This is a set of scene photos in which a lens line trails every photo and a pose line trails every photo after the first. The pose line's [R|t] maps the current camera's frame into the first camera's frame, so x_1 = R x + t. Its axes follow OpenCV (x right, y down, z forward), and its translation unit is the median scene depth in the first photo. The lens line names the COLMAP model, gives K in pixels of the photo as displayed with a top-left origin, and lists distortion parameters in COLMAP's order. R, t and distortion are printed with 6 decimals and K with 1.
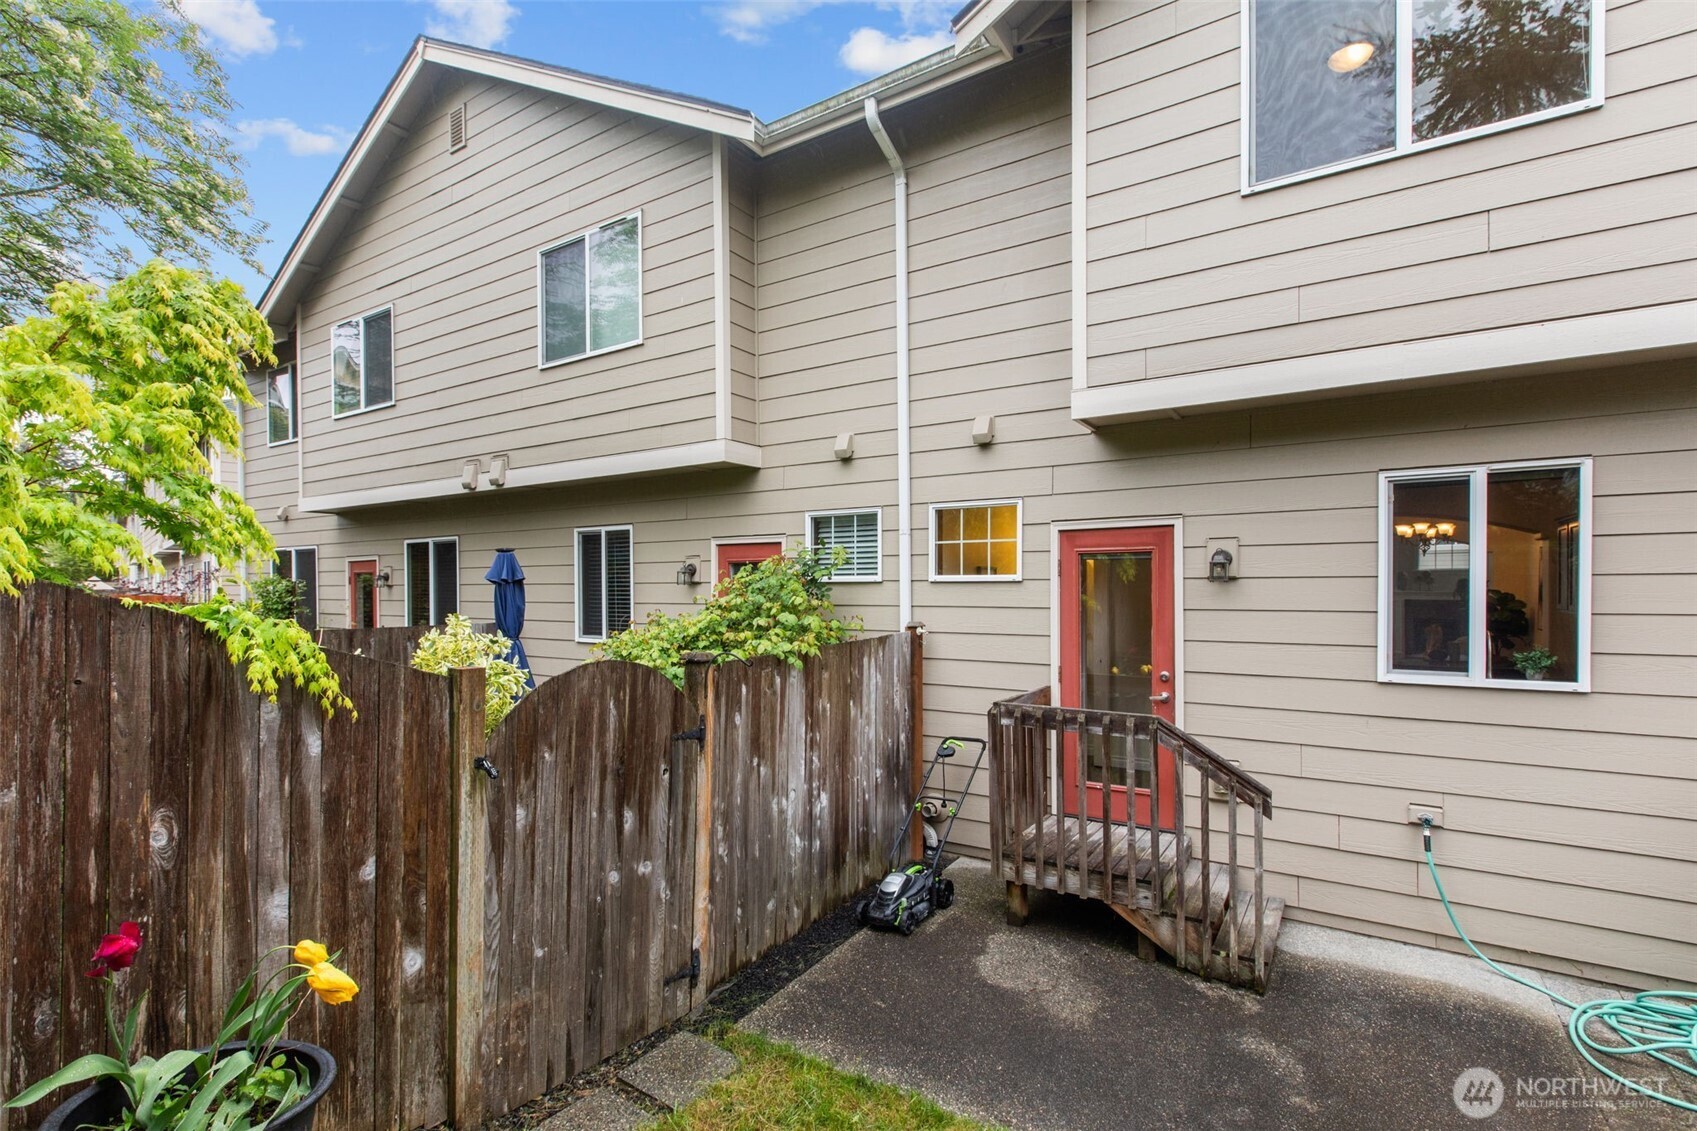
lens RADIAL K [[815.5, 0, 845.9], [0, 815.5, 580.1], [0, 0, 1]] dist [0.015802, -0.005654]
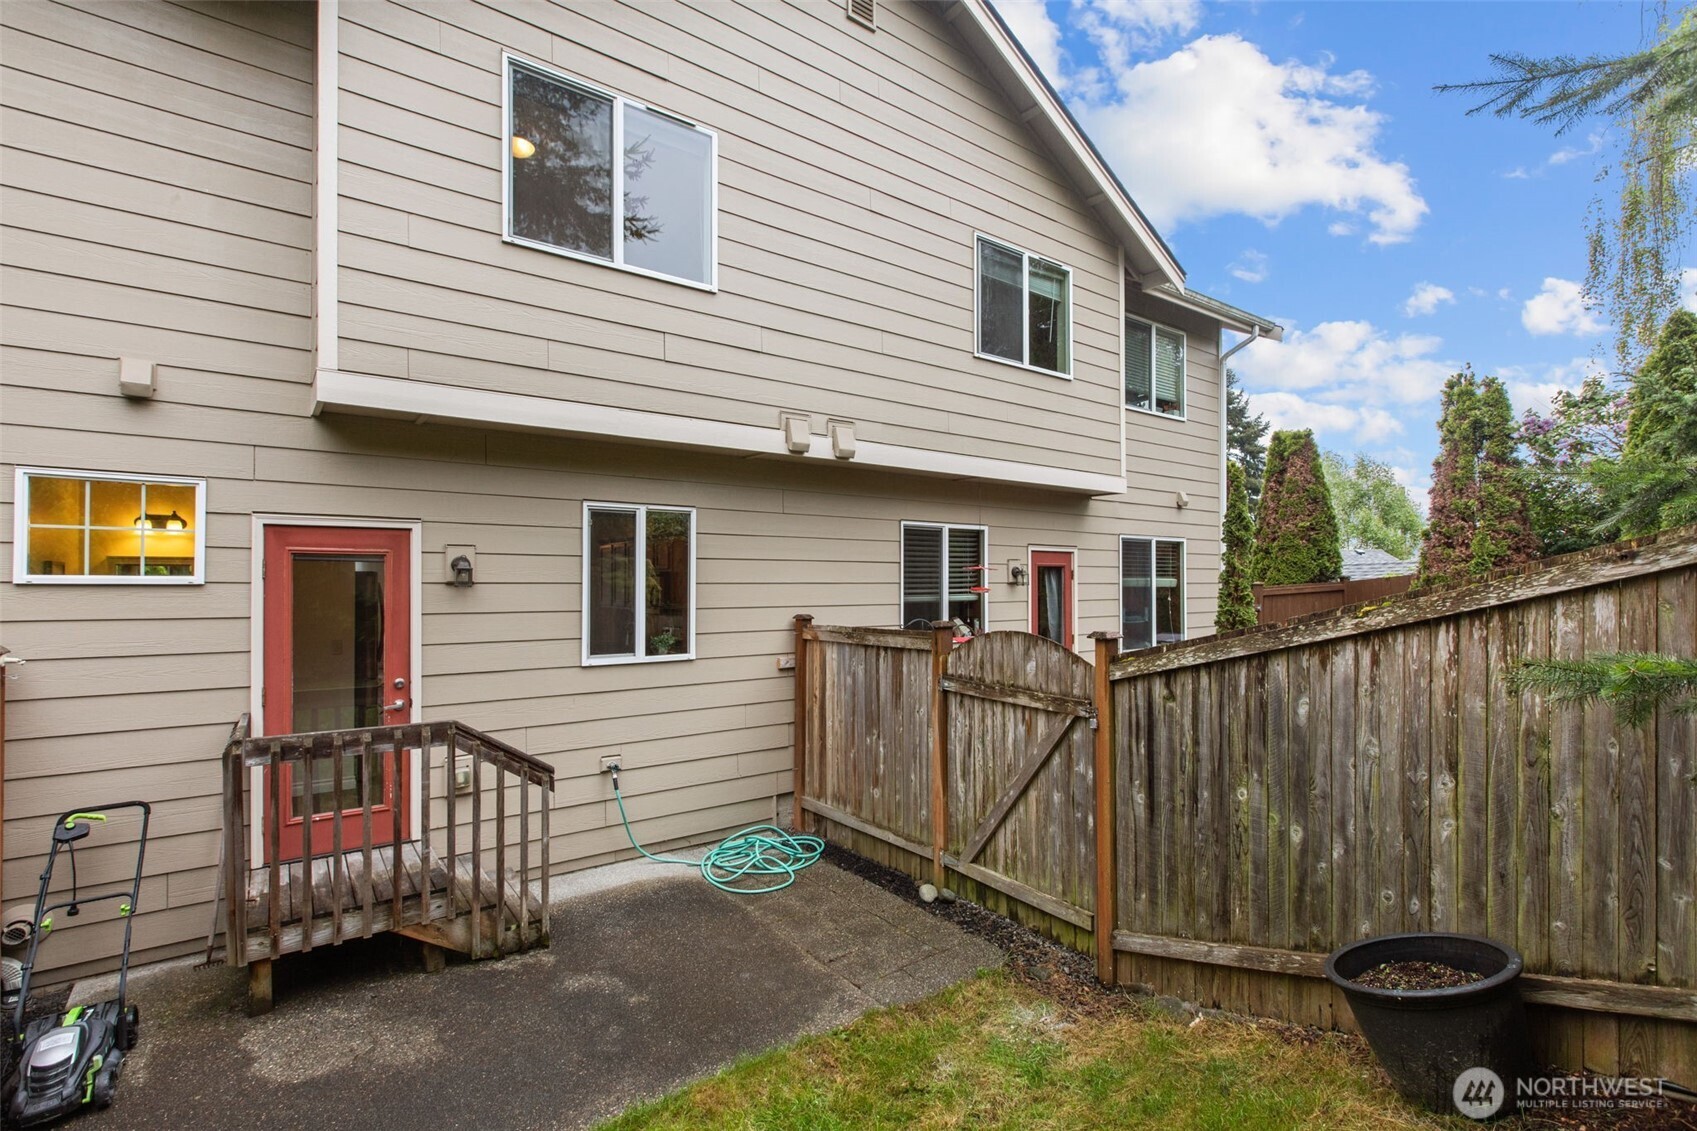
lens RADIAL K [[756.6, 0, 849.5], [0, 756.6, 572.2], [0, 0, 1]] dist [0.002372, -0.001284]
pose [[0.348921, 0.024655, 0.936828, -0.347044], [-0.005722, 0.999691, -0.024178, 0.004527], [-0.937135, 0.003076, 0.348955, 0.231247]]
